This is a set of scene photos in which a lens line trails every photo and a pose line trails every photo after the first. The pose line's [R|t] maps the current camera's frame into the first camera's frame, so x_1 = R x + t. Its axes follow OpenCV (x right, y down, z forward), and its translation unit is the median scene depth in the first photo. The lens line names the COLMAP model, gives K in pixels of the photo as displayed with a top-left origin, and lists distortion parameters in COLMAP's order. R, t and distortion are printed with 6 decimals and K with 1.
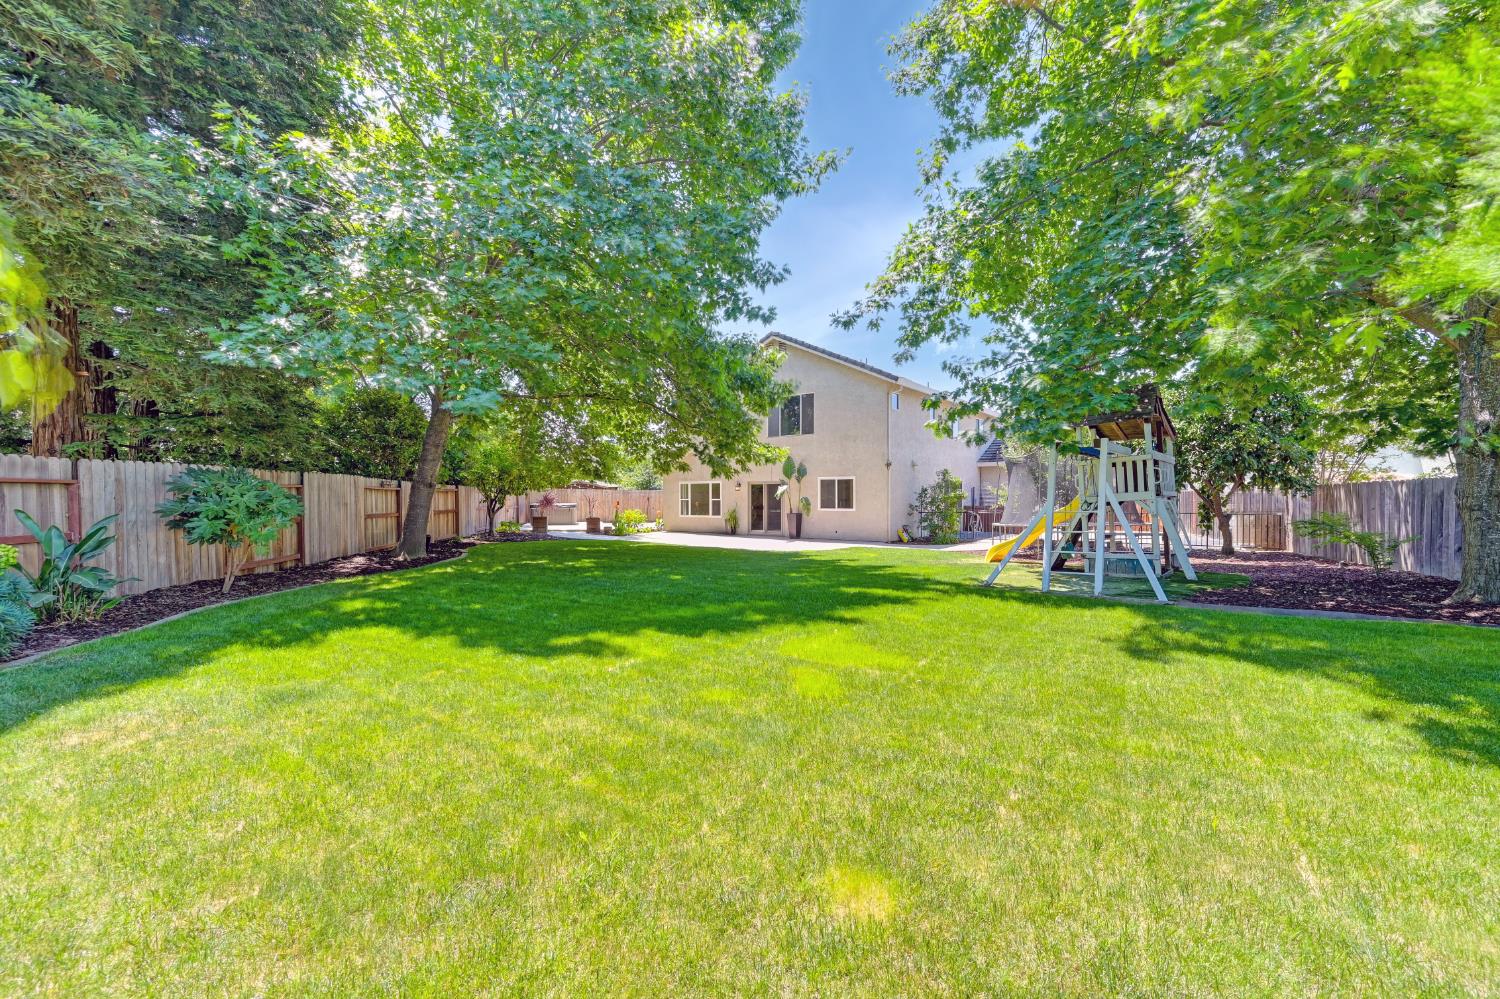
lens RADIAL K [[619.2, 0, 750.2], [0, 619.2, 505.5], [0, 0, 1]] dist [-0.000755, -0.000053]
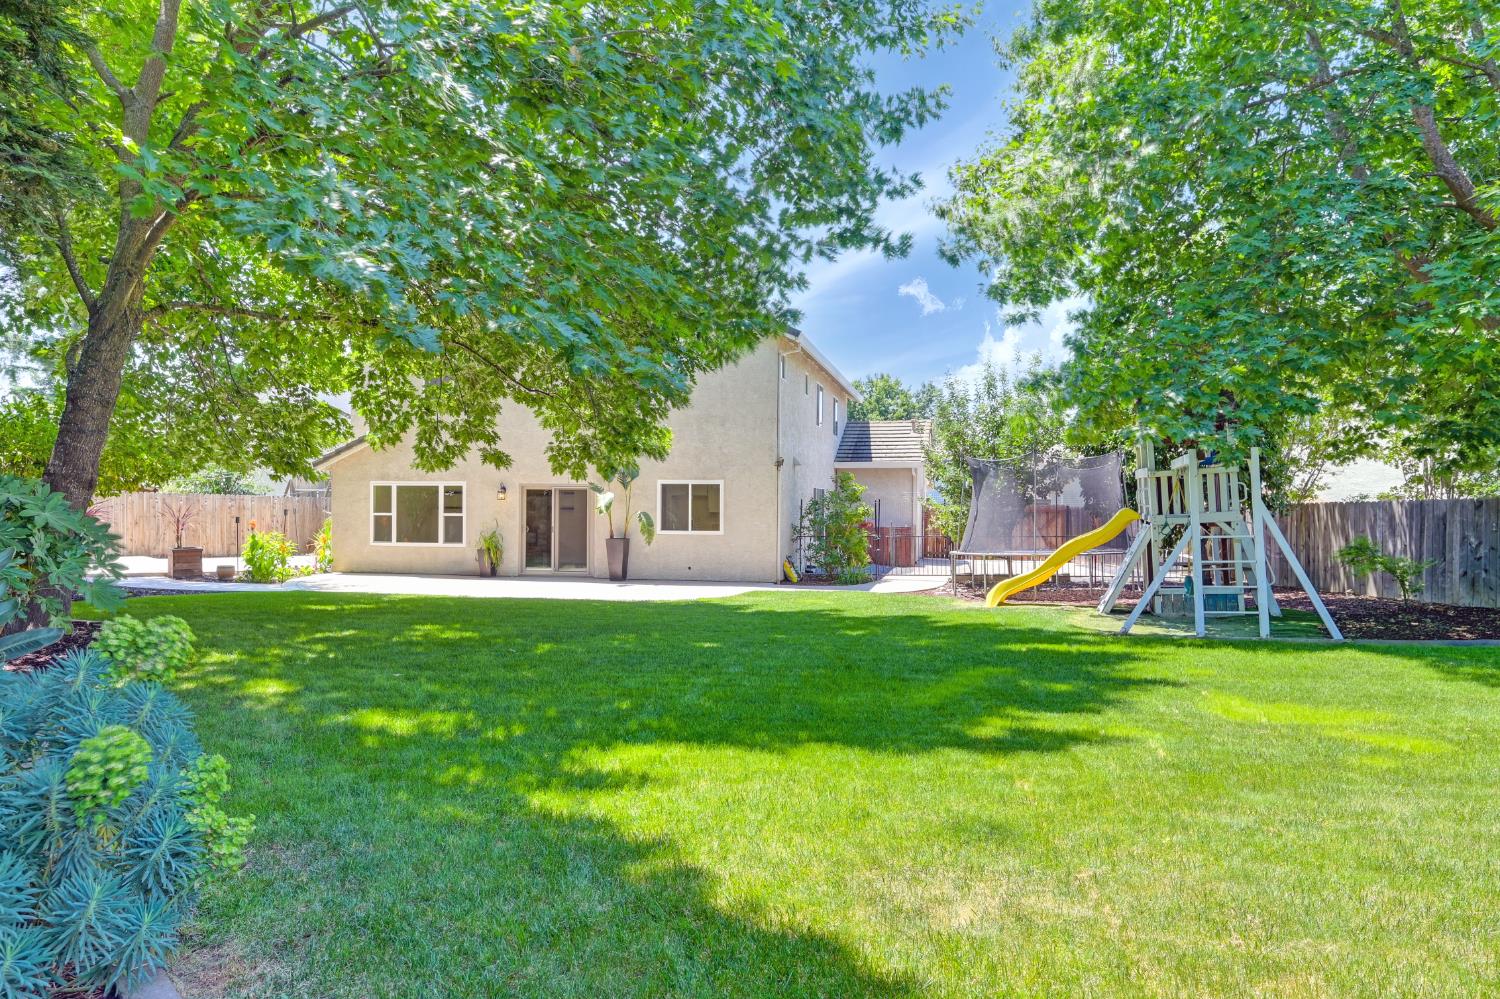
lens RADIAL K [[1044.8, 0, 750.6], [0, 1044.8, 501.4], [0, 0, 1]] dist [-0.004923, -0.001101]
pose [[0.878897, 0.011595, 0.476871, -0.299467], [-0.002596, 0.999806, -0.019526, -0.003994], [-0.477005, 0.015923, 0.878757, 0.042472]]
